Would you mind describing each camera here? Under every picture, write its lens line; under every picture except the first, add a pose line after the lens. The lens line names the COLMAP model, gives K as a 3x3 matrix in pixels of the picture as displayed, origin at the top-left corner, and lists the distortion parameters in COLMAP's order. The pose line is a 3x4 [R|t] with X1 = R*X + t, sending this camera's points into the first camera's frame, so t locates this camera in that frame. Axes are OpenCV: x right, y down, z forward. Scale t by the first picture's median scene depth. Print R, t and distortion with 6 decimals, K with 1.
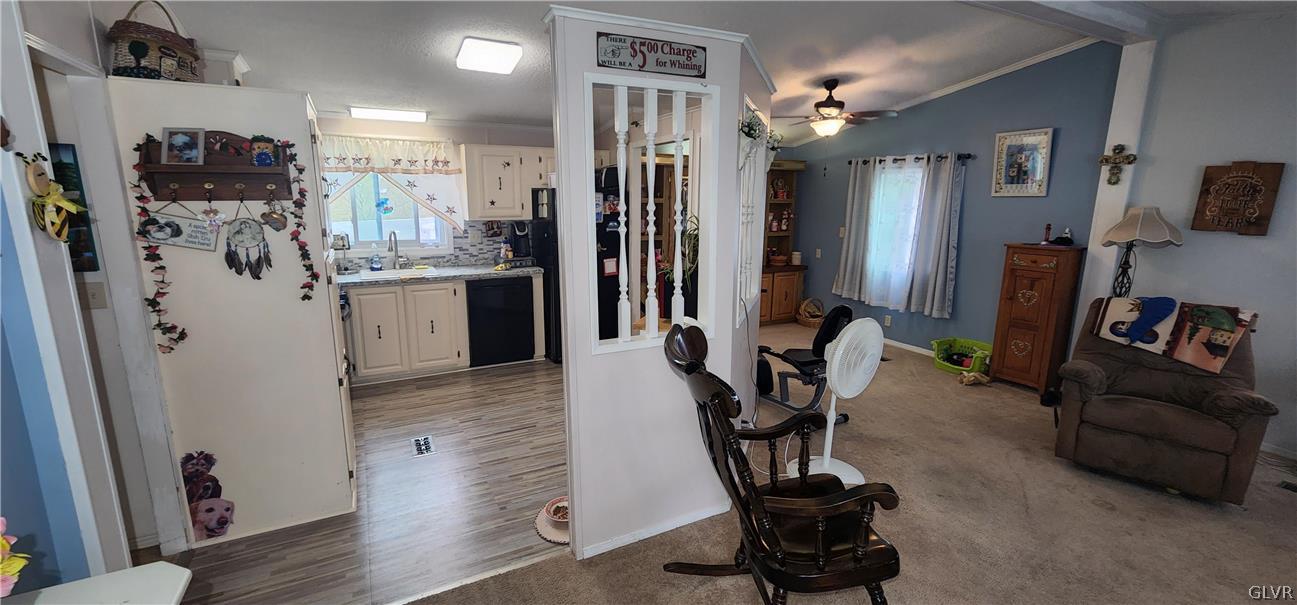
lens RADIAL K [[537.6, 0, 643.8], [0, 537.6, 304.5], [0, 0, 1]] dist [0.001868, -0.000173]
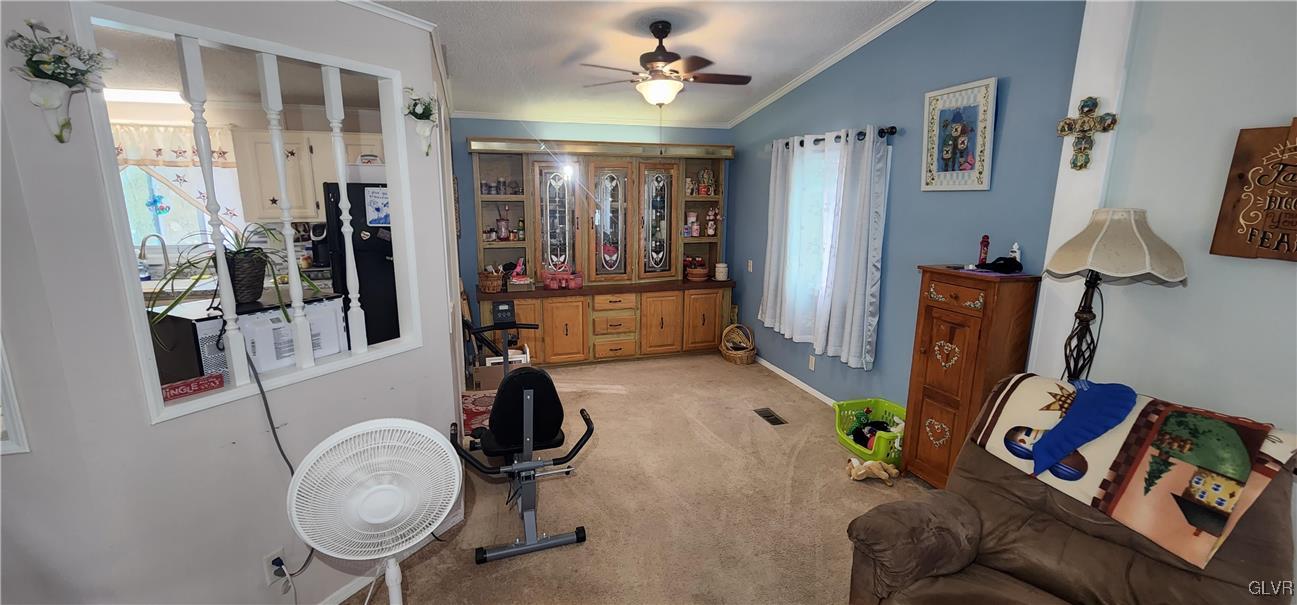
lens RADIAL K [[537.6, 0, 645.3], [0, 537.6, 304.0], [0, 0, 1]] dist [0.001868, -0.000173]
pose [[0.983778, 0.033154, -0.176298, 0.519085], [-0.032258, 0.999448, 0.007948, -0.069248], [0.176464, -0.002132, 0.984305, 0.354904]]
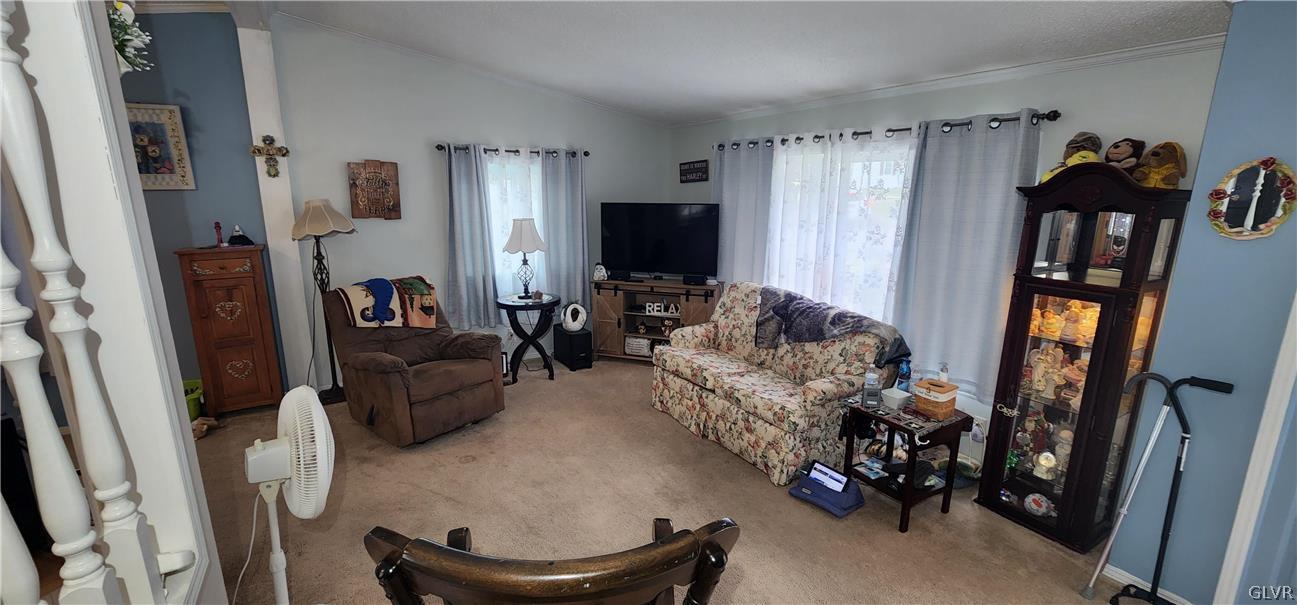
lens RADIAL K [[537.6, 0, 642.9], [0, 537.6, 304.2], [0, 0, 1]] dist [0.001868, -0.000173]
pose [[-0.042987, -0.222027, 0.974093, -0.146127], [0.198347, 0.953690, 0.226129, -0.091008], [-0.979189, 0.202929, 0.003042, 0.390421]]
